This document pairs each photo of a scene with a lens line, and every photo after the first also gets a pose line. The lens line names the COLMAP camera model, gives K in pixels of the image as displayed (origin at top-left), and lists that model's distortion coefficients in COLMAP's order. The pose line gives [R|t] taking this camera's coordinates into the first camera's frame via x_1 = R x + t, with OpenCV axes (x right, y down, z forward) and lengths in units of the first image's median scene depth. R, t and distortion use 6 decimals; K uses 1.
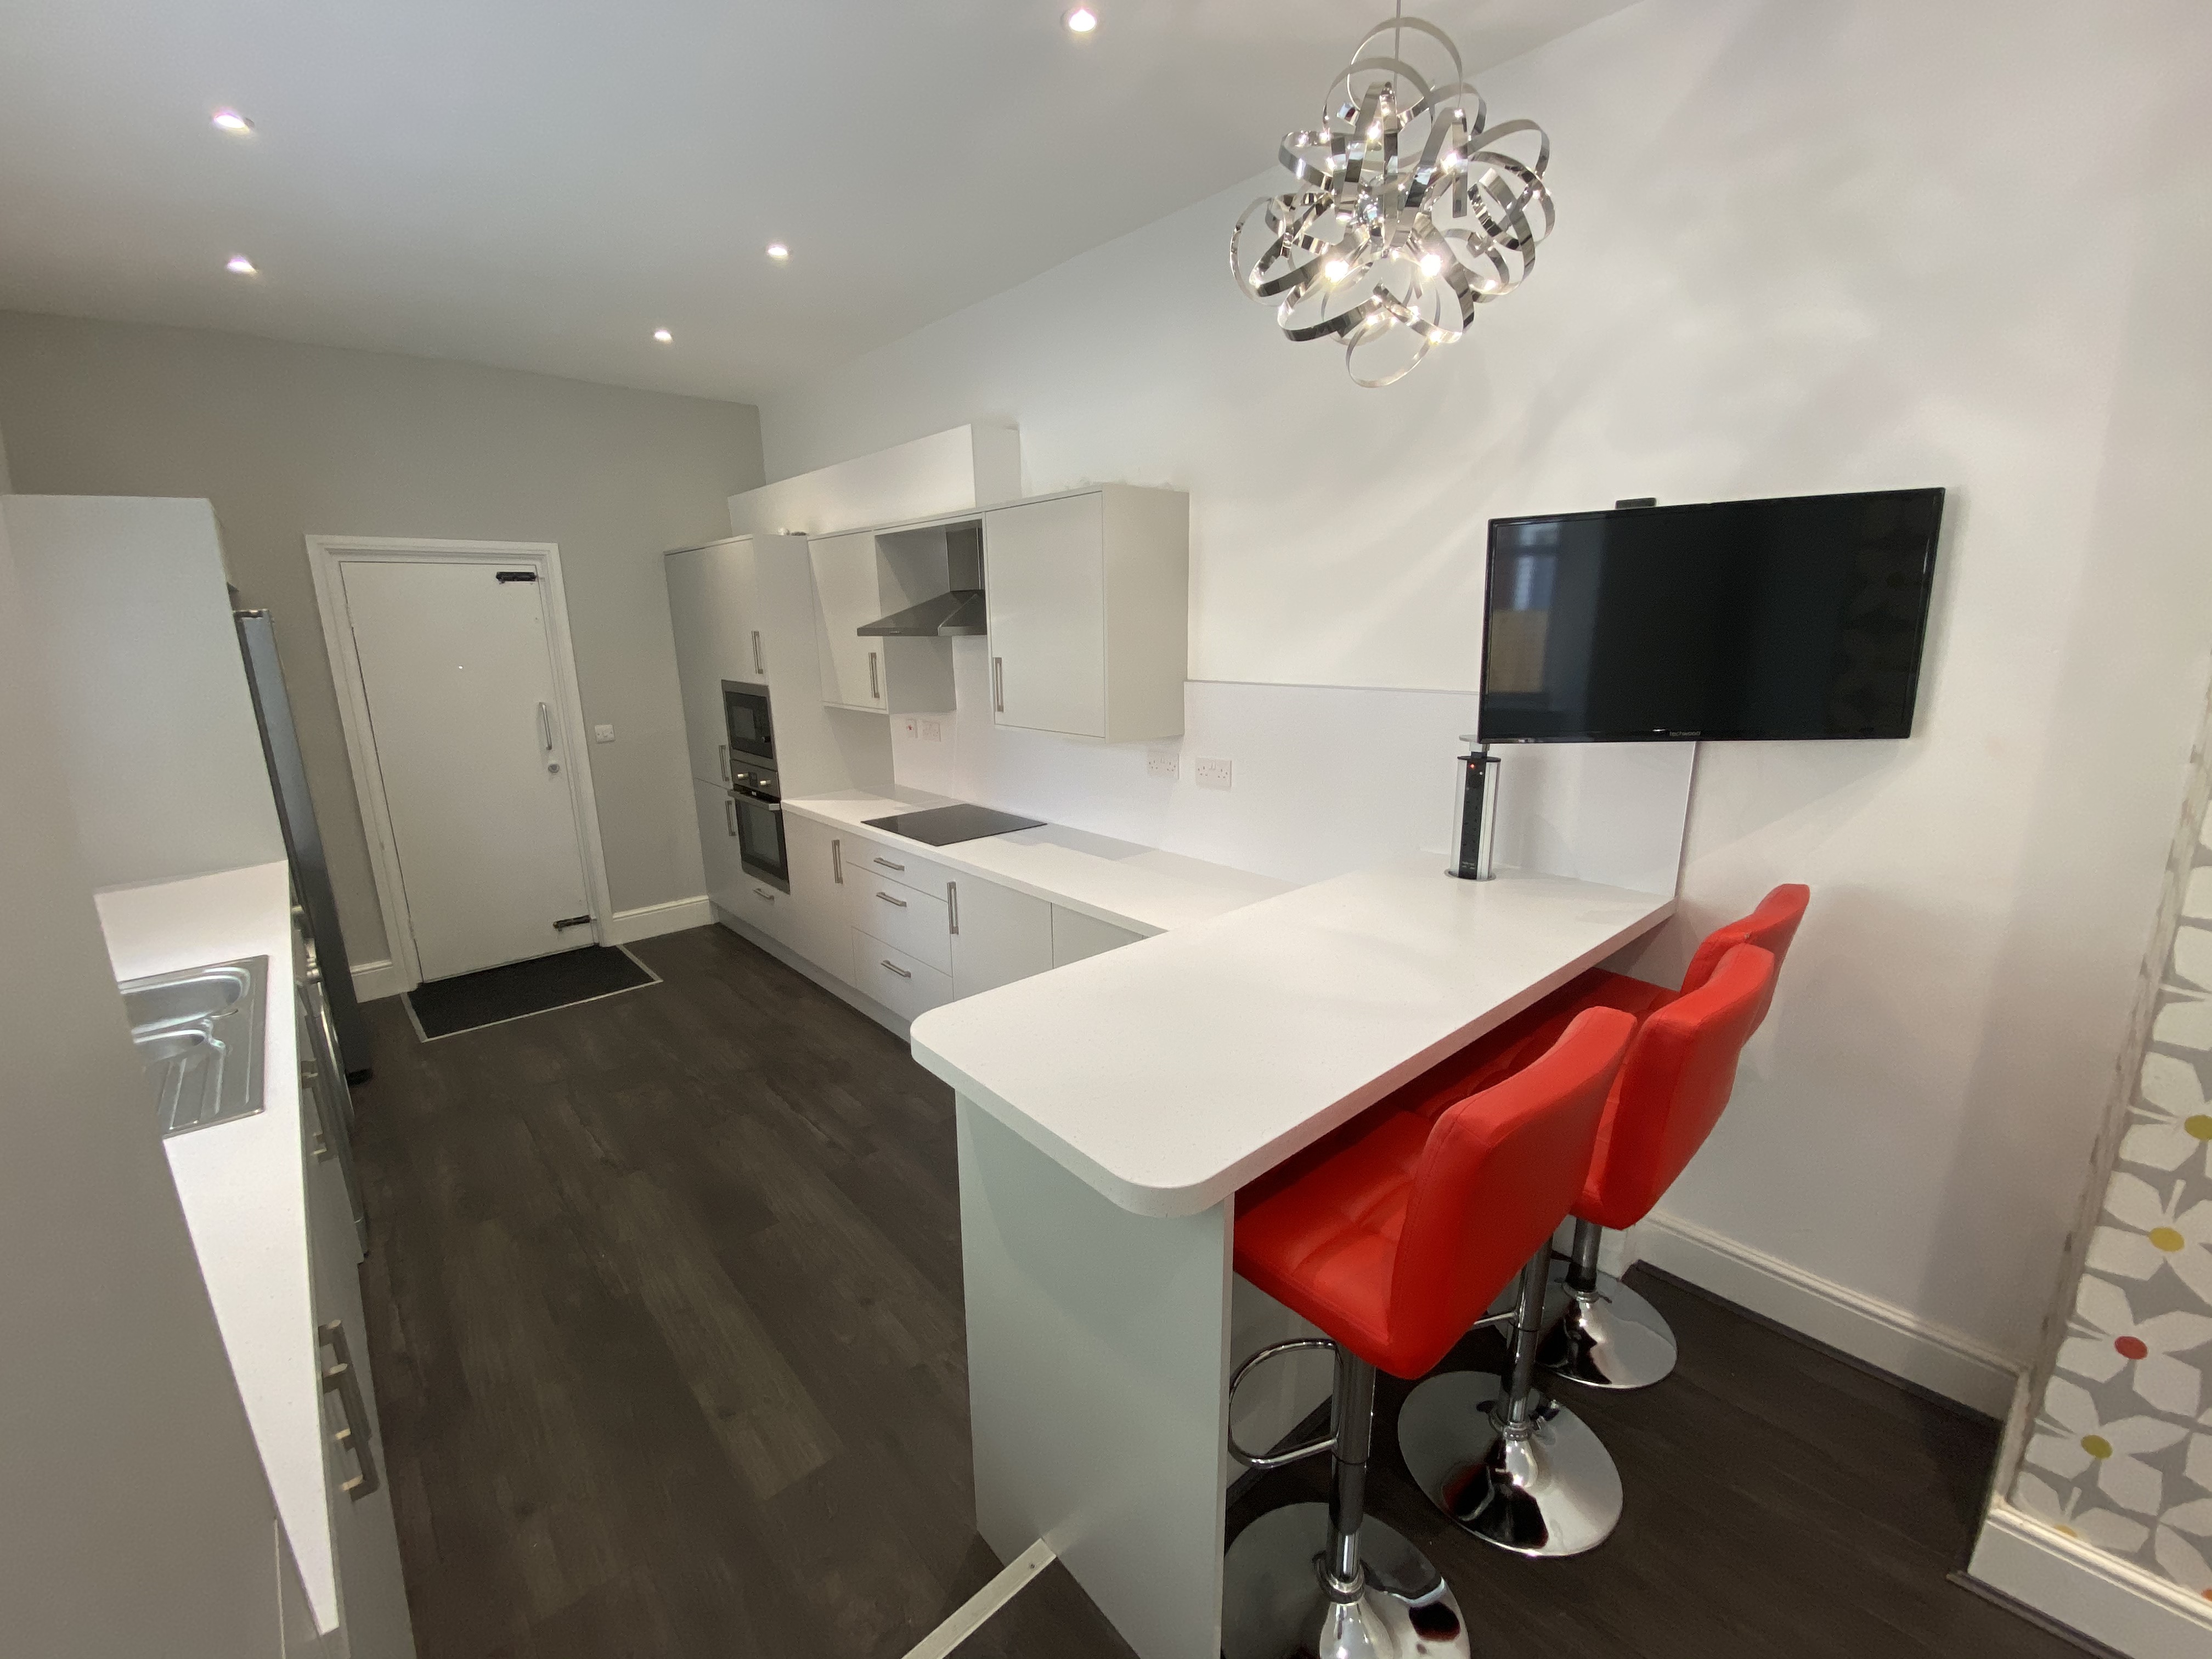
lens RADIAL K [[882.5, 0, 1112.6], [0, 882.5, 829.3], [0, 0, 1]] dist [-0.027309, -0.000325]
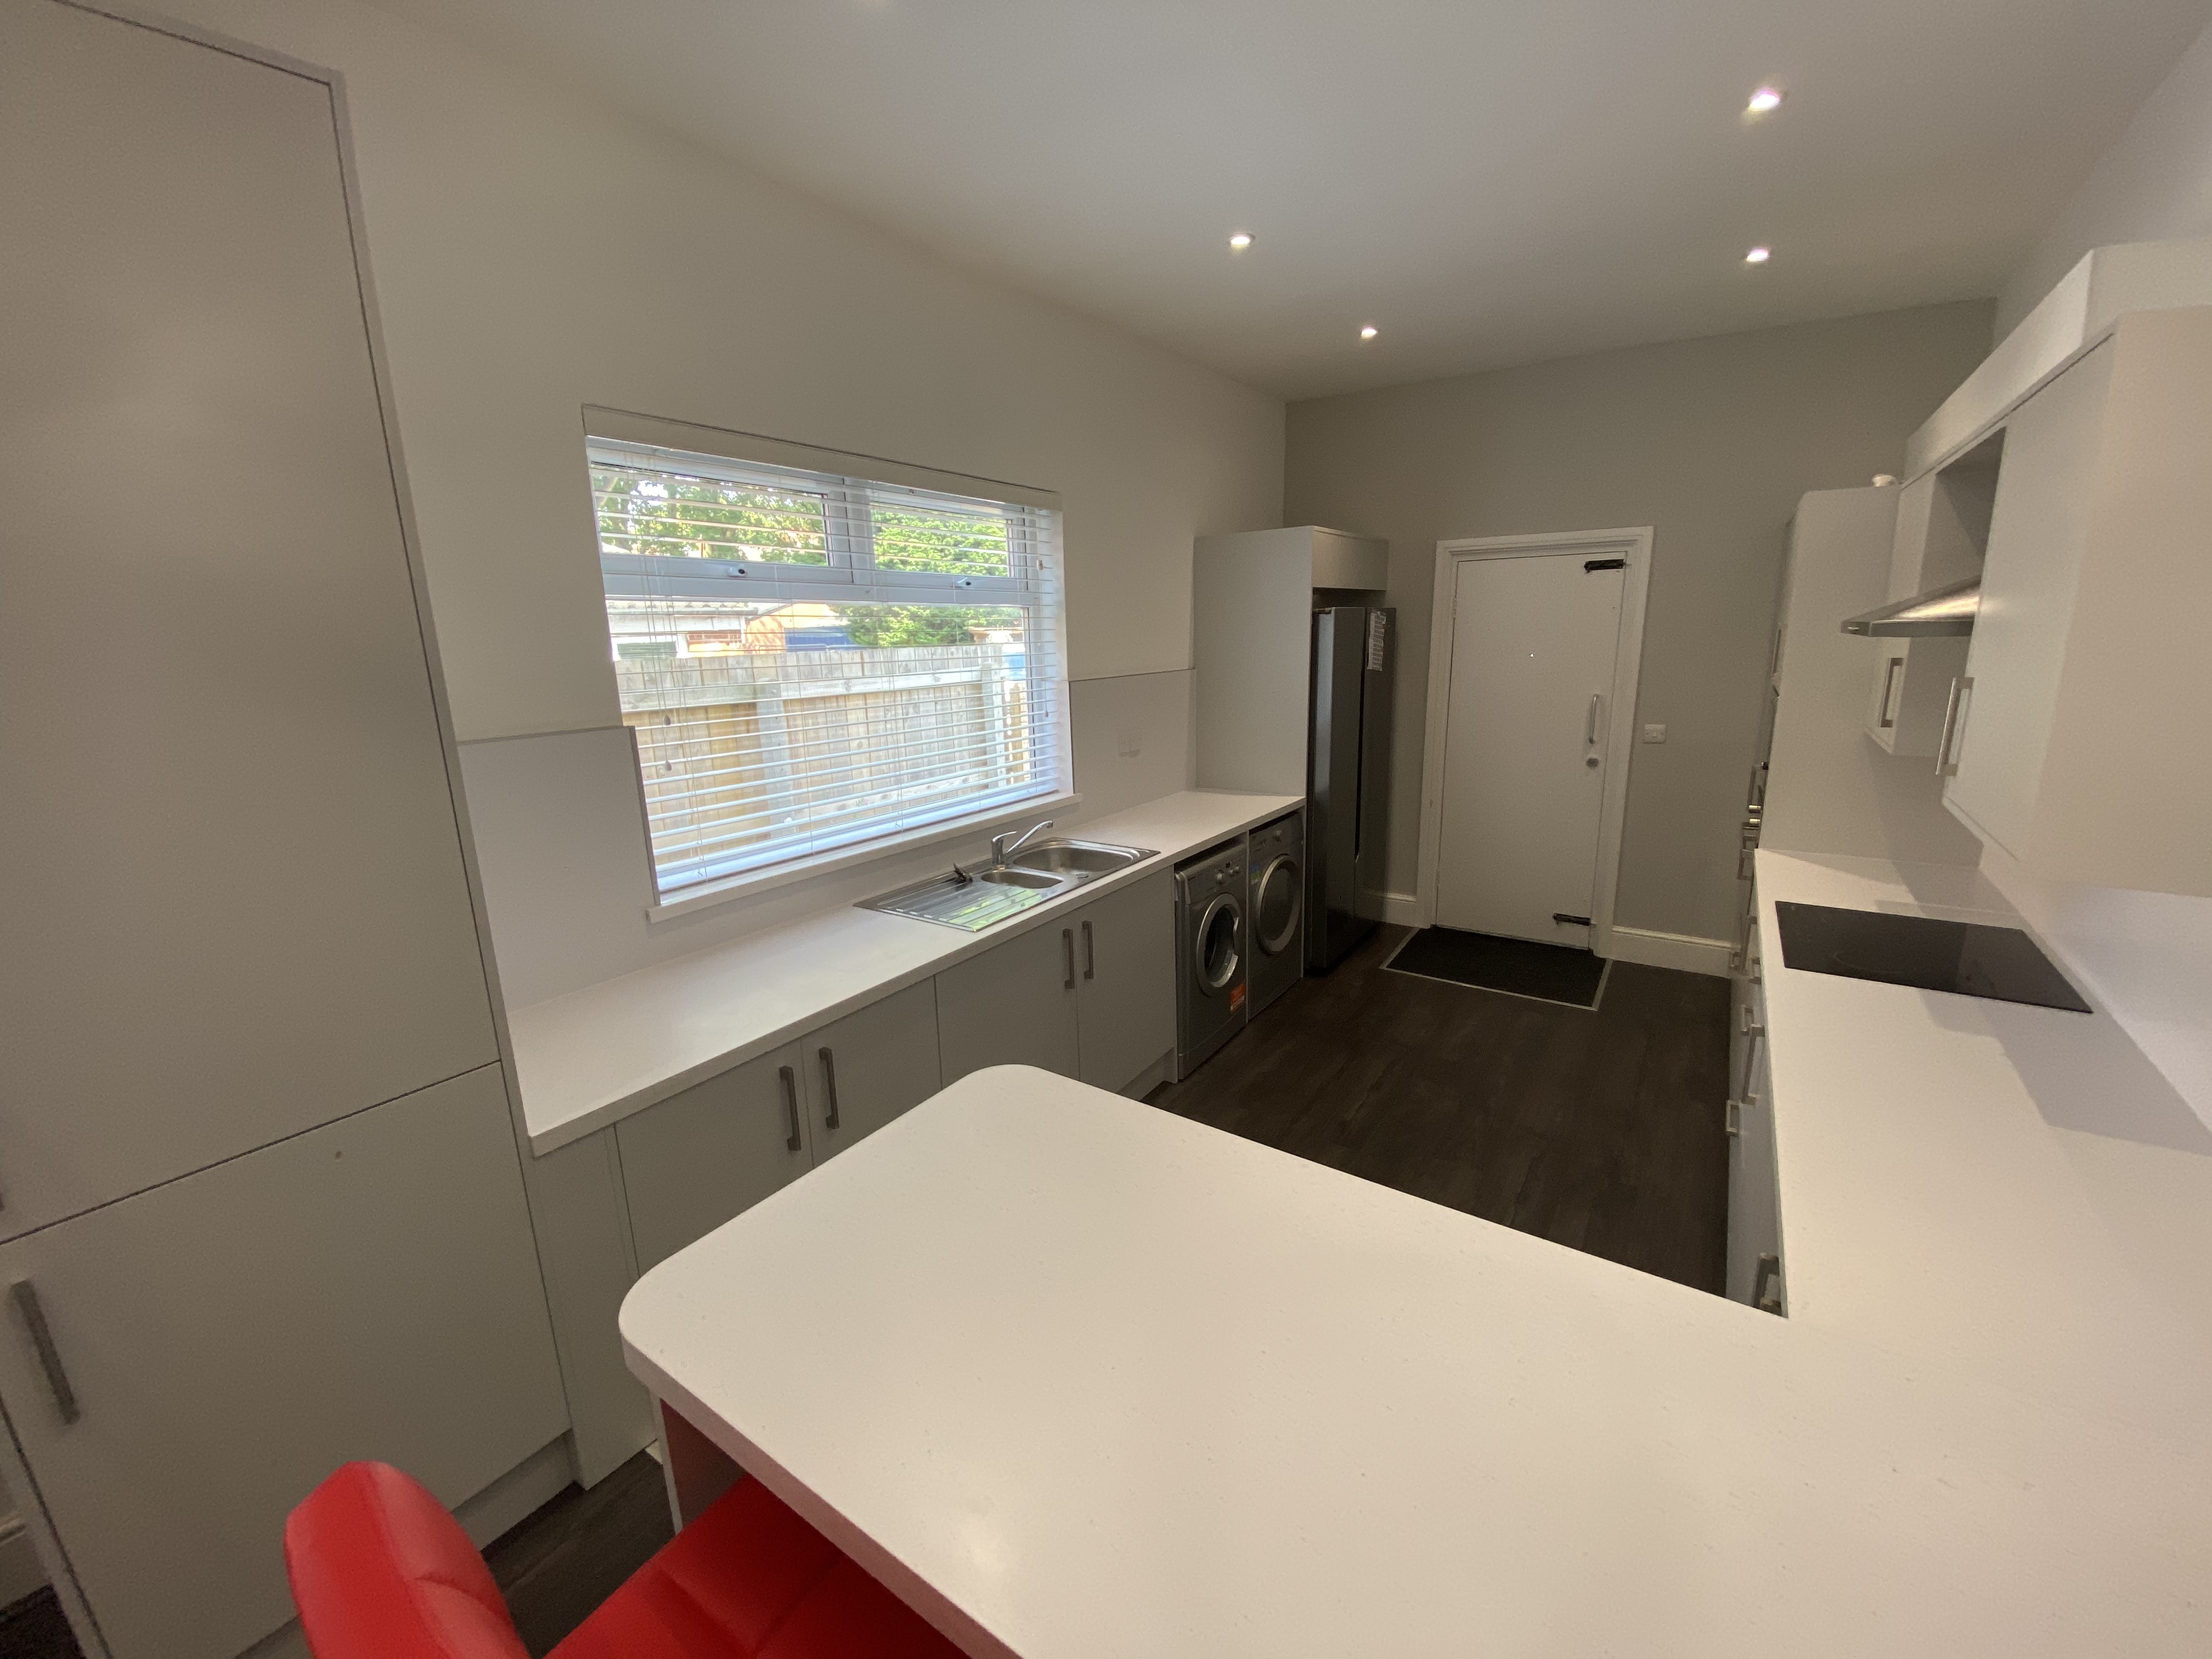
lens RADIAL K [[882.5, 0, 1112.6], [0, 882.5, 829.3], [0, 0, 1]] dist [-0.027309, -0.000325]
pose [[0.220185, 0.217232, -0.950962, 0.190772], [-0.199907, 0.964245, 0.173980, -0.063044], [0.954754, 0.151796, 0.255739, 0.261374]]
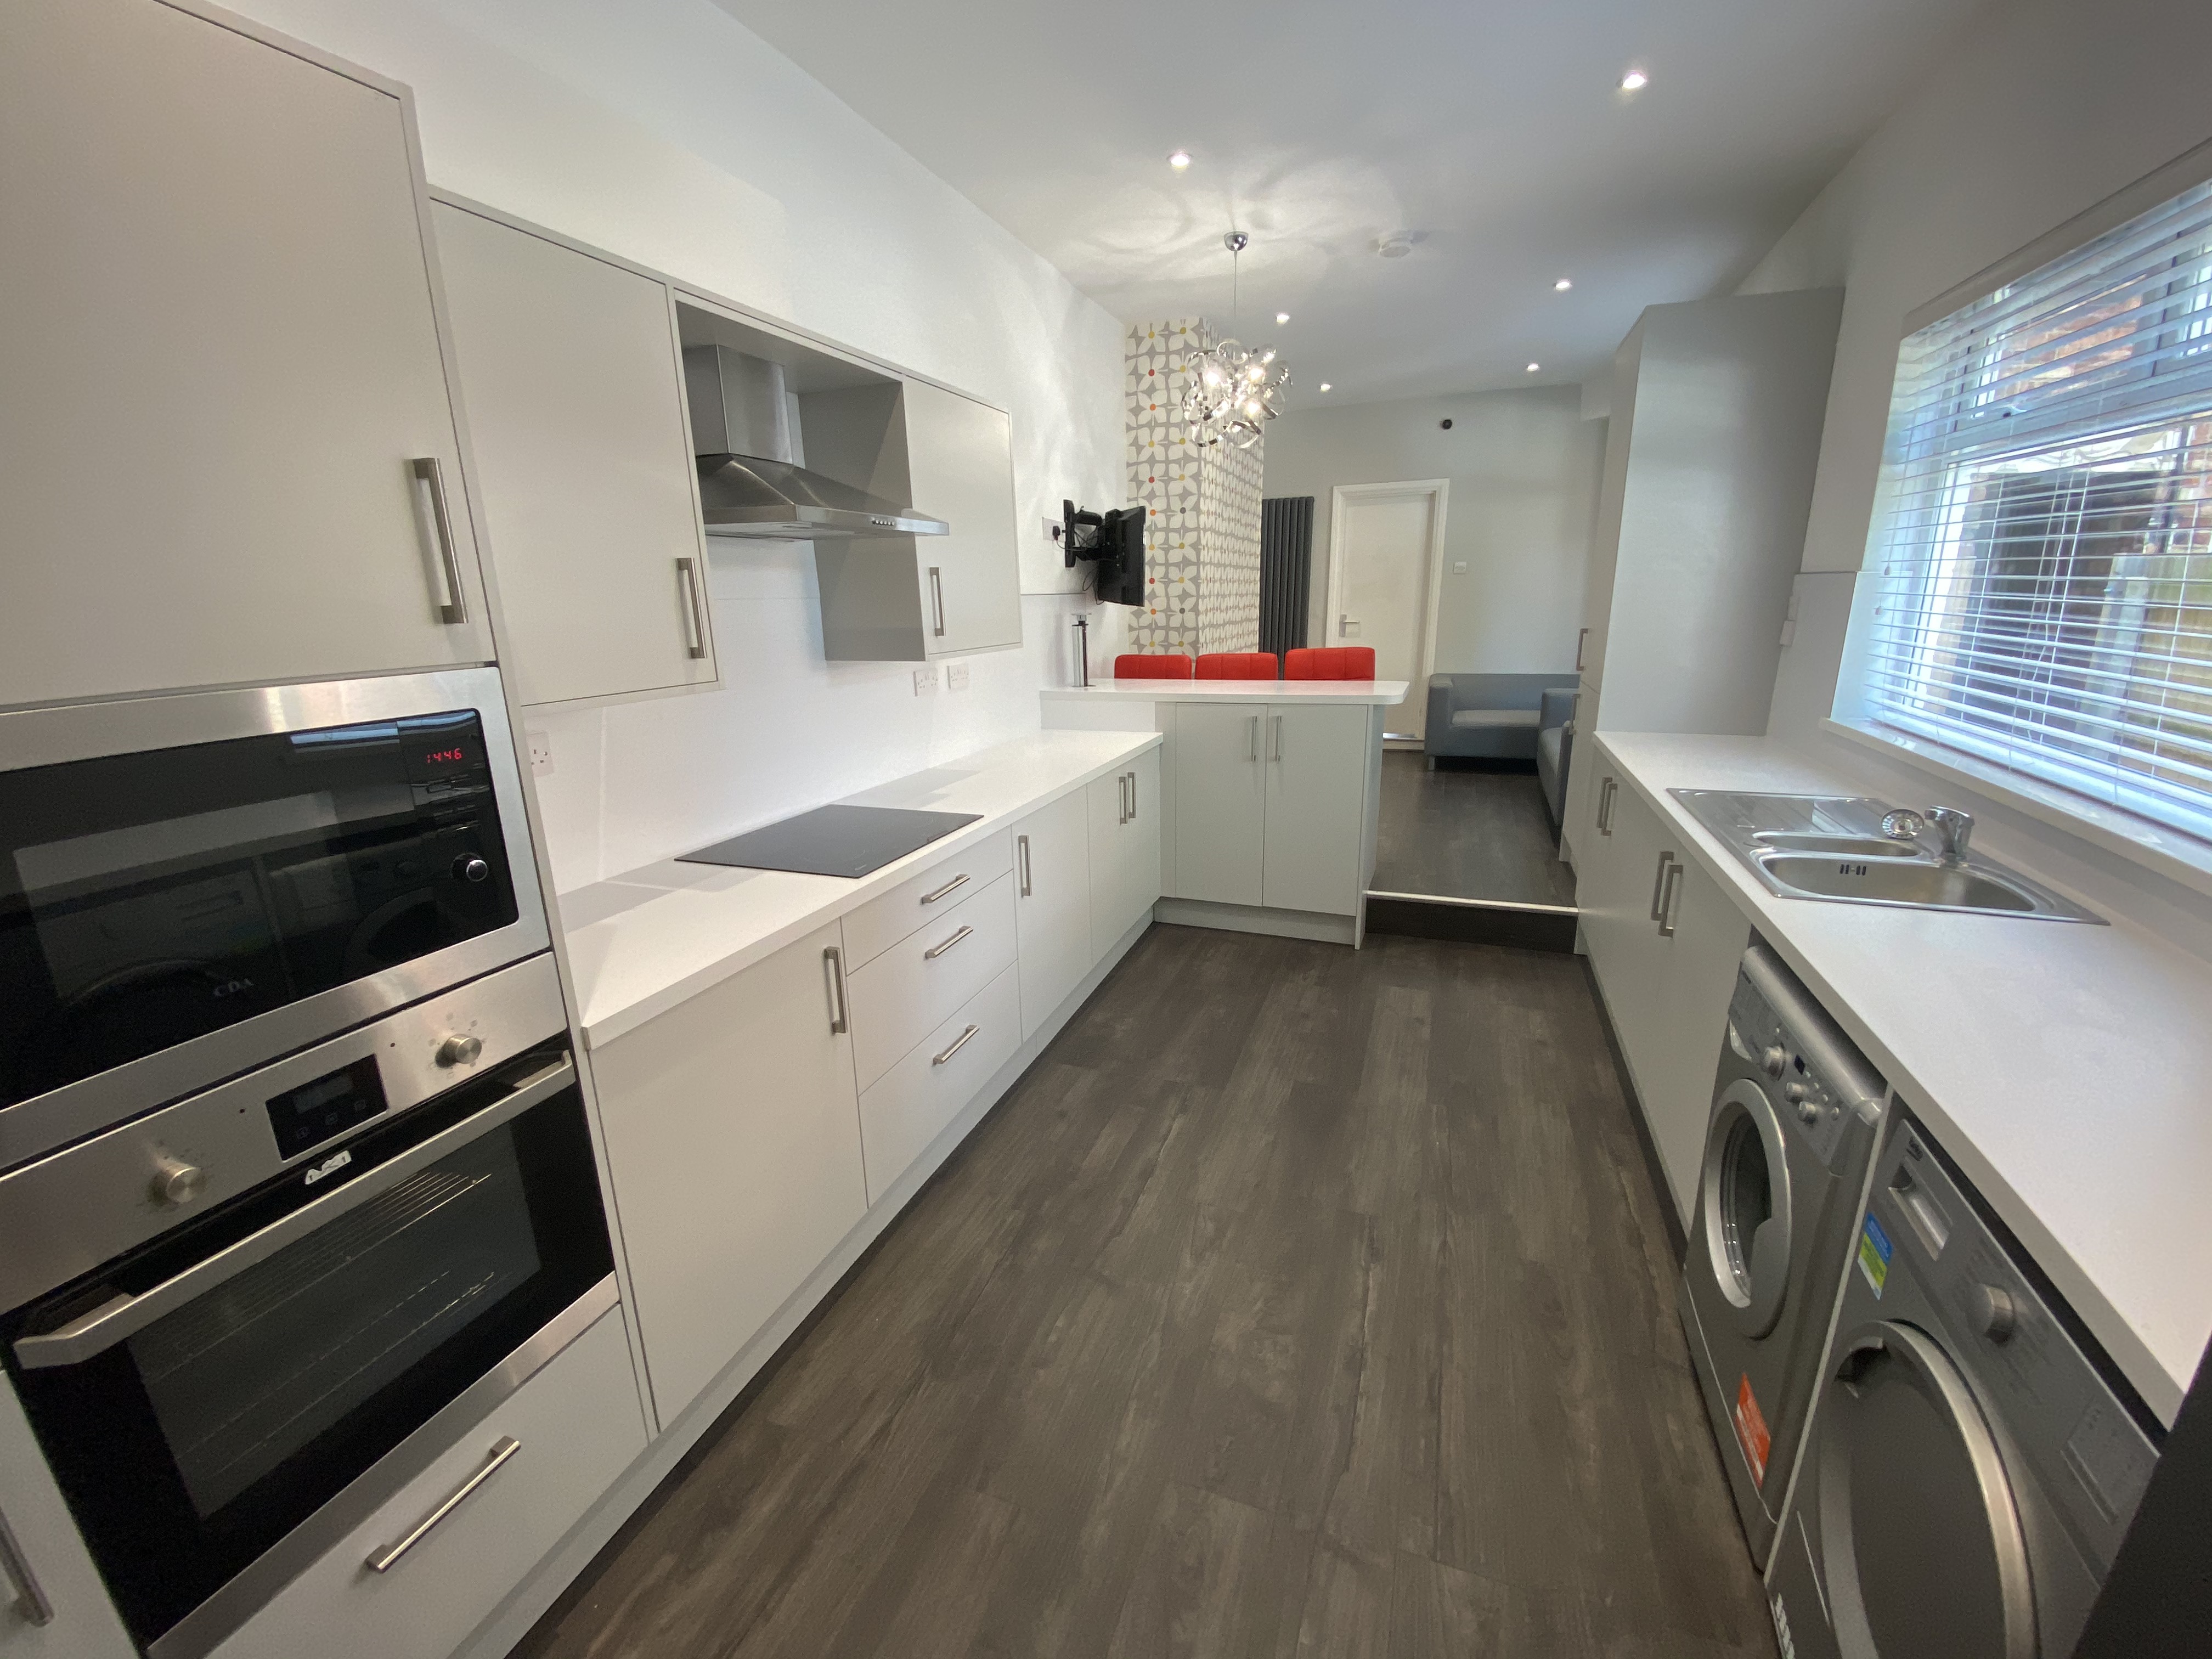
lens RADIAL K [[882.5, 0, 1112.6], [0, 882.5, 829.3], [0, 0, 1]] dist [-0.027309, -0.000325]
pose [[-0.446677, -0.227093, 0.865395, -0.665135], [0.238345, 0.902094, 0.359747, -0.157512], [-0.862364, 0.366954, -0.348818, 0.847133]]
